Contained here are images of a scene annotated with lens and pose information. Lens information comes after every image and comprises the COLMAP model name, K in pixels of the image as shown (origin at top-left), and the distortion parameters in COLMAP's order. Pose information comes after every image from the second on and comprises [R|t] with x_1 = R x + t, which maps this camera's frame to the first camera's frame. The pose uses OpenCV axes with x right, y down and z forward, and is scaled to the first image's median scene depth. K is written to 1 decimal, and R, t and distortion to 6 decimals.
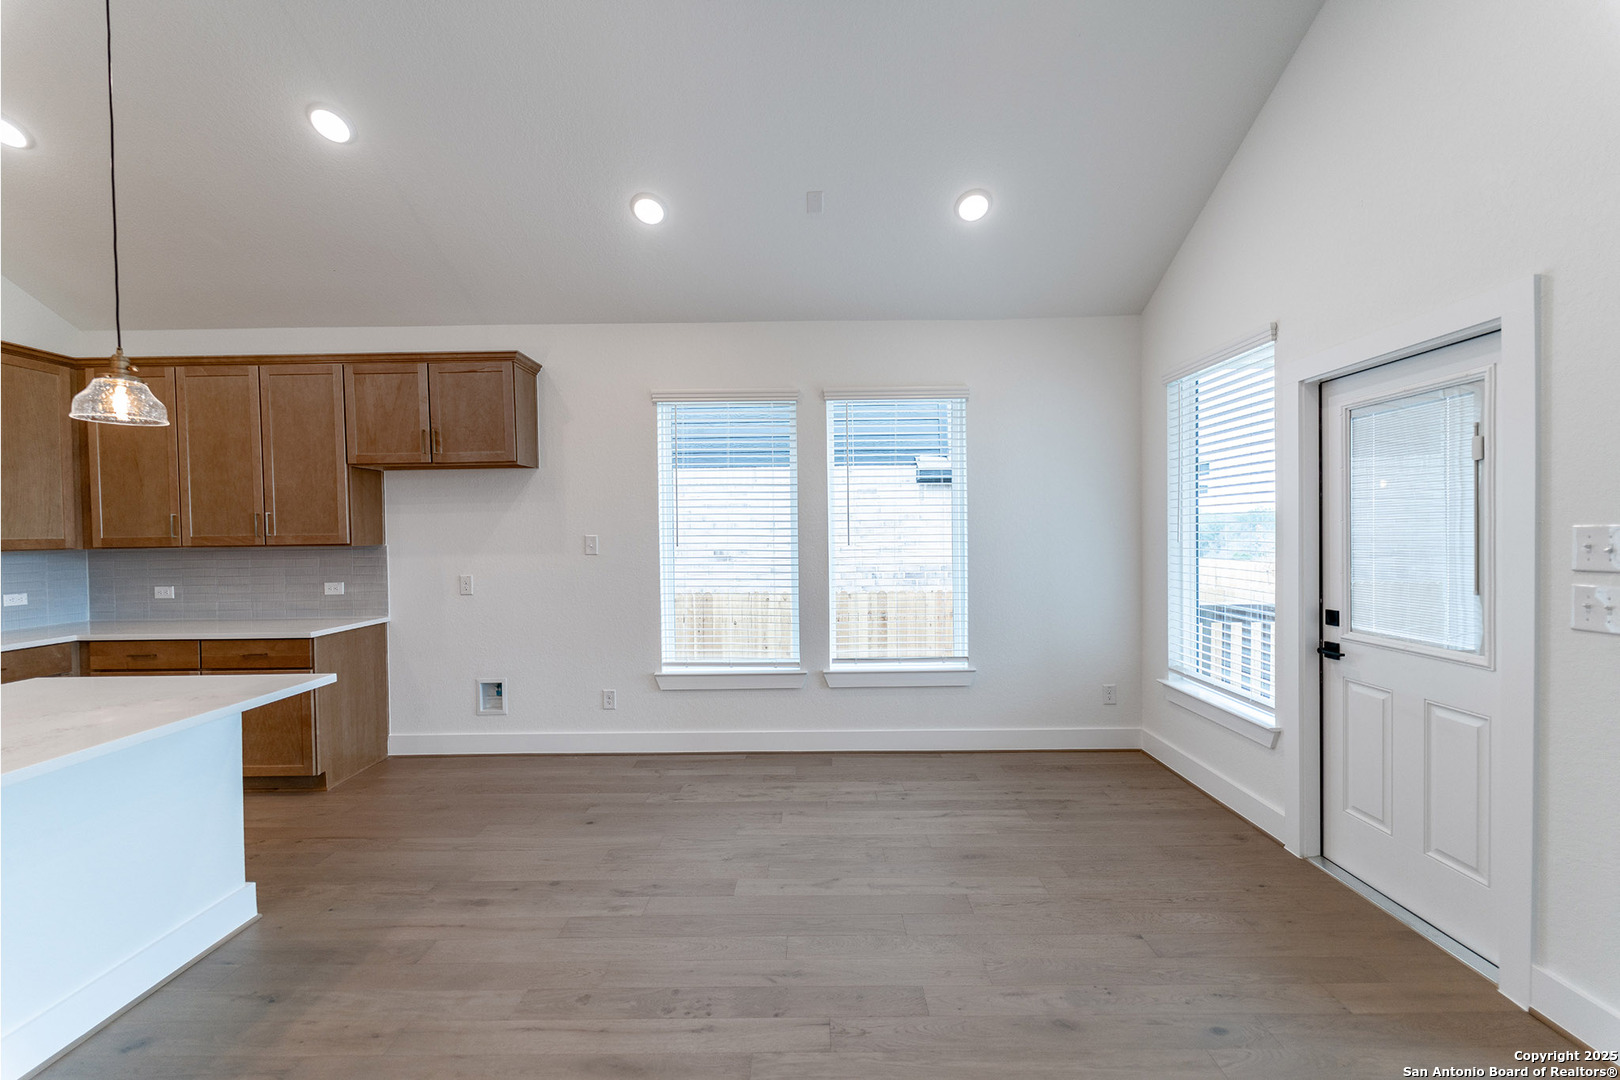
lens RADIAL K [[659.0, 0, 804.0], [0, 659.0, 543.9], [0, 0, 1]] dist [0.003259, -0.000014]
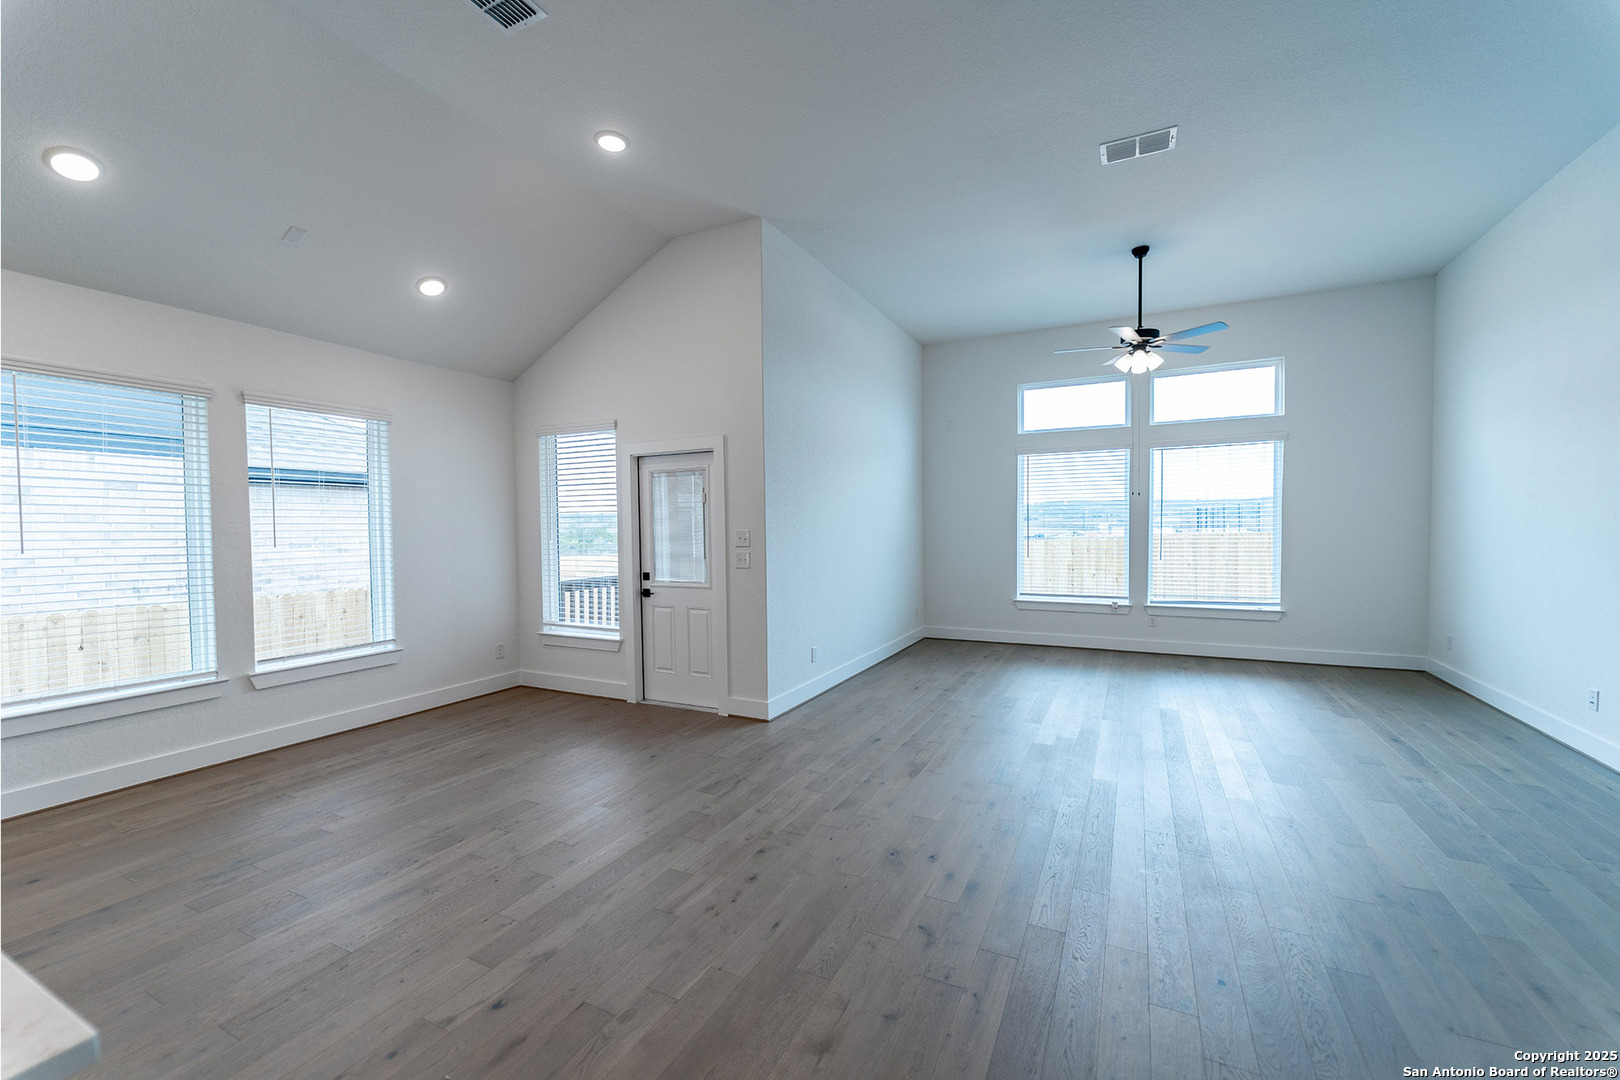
lens RADIAL K [[649.6, 0, 811.3], [0, 649.6, 545.0], [0, 0, 1]] dist [0.000136, -0.000547]
pose [[0.438530, -0.017325, 0.898550, -0.528666], [0.021678, 0.999727, 0.008696, 0.008215], [-0.898455, 0.015666, 0.438786, -0.217706]]
